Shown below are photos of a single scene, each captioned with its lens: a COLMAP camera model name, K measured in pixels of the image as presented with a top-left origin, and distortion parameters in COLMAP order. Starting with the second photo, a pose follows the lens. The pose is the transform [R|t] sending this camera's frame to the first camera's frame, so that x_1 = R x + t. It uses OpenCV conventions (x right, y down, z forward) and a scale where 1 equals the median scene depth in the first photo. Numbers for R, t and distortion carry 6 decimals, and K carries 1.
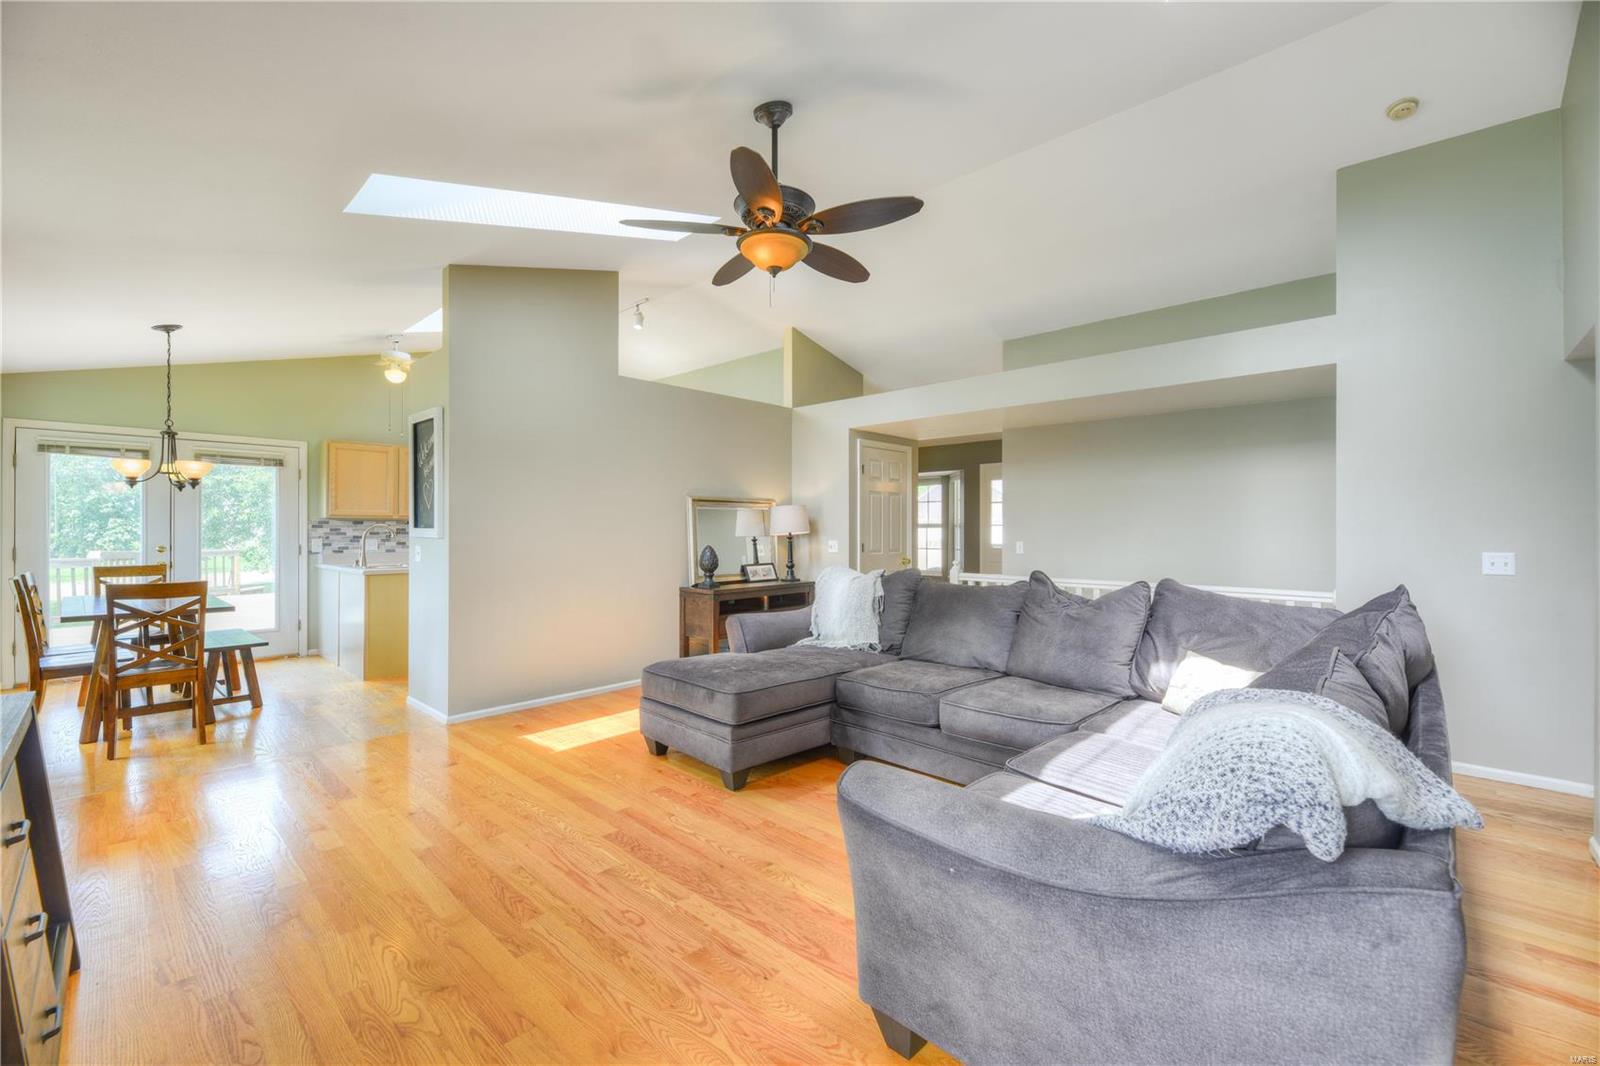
lens RADIAL K [[657.7, 0, 796.4], [0, 657.7, 530.7], [0, 0, 1]] dist [-0.006306, -0.001244]
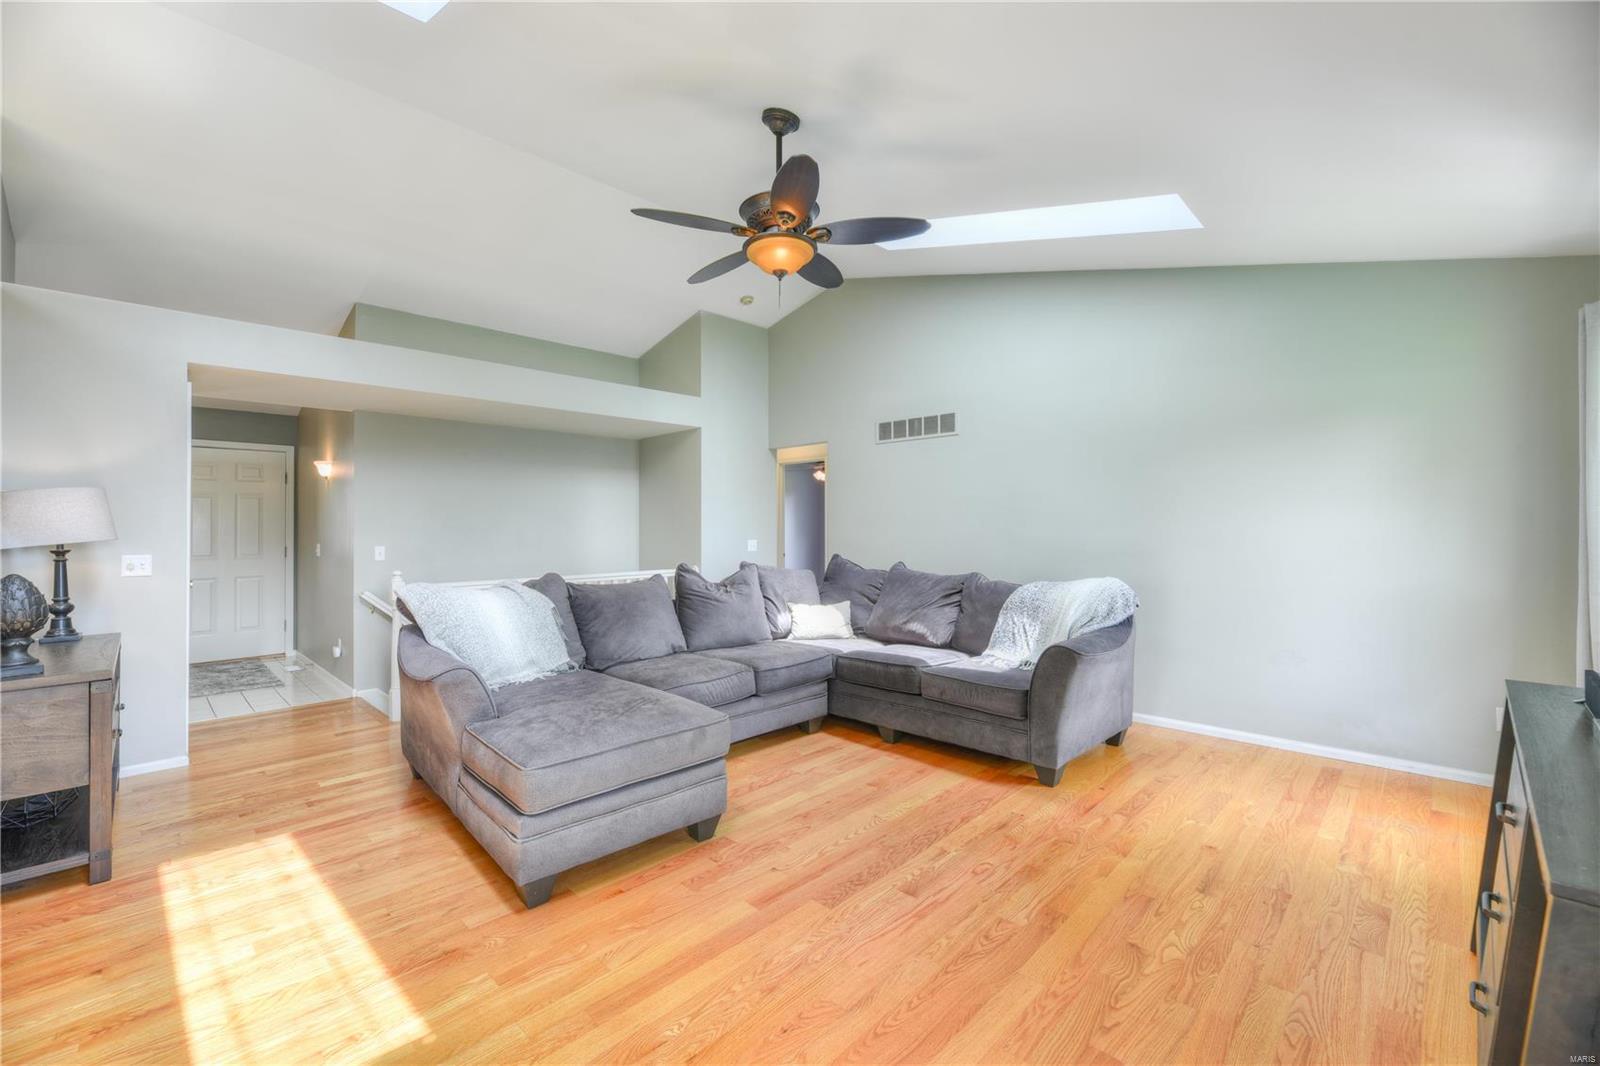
lens RADIAL K [[657.7, 0, 788.5], [0, 657.7, 526.0], [0, 0, 1]] dist [-0.006306, -0.001244]
pose [[0.032472, 0.003308, 0.999467, -1.028873], [0.012447, 0.999916, -0.003714, -0.000028], [-0.999395, 0.012561, 0.032428, 0.952974]]
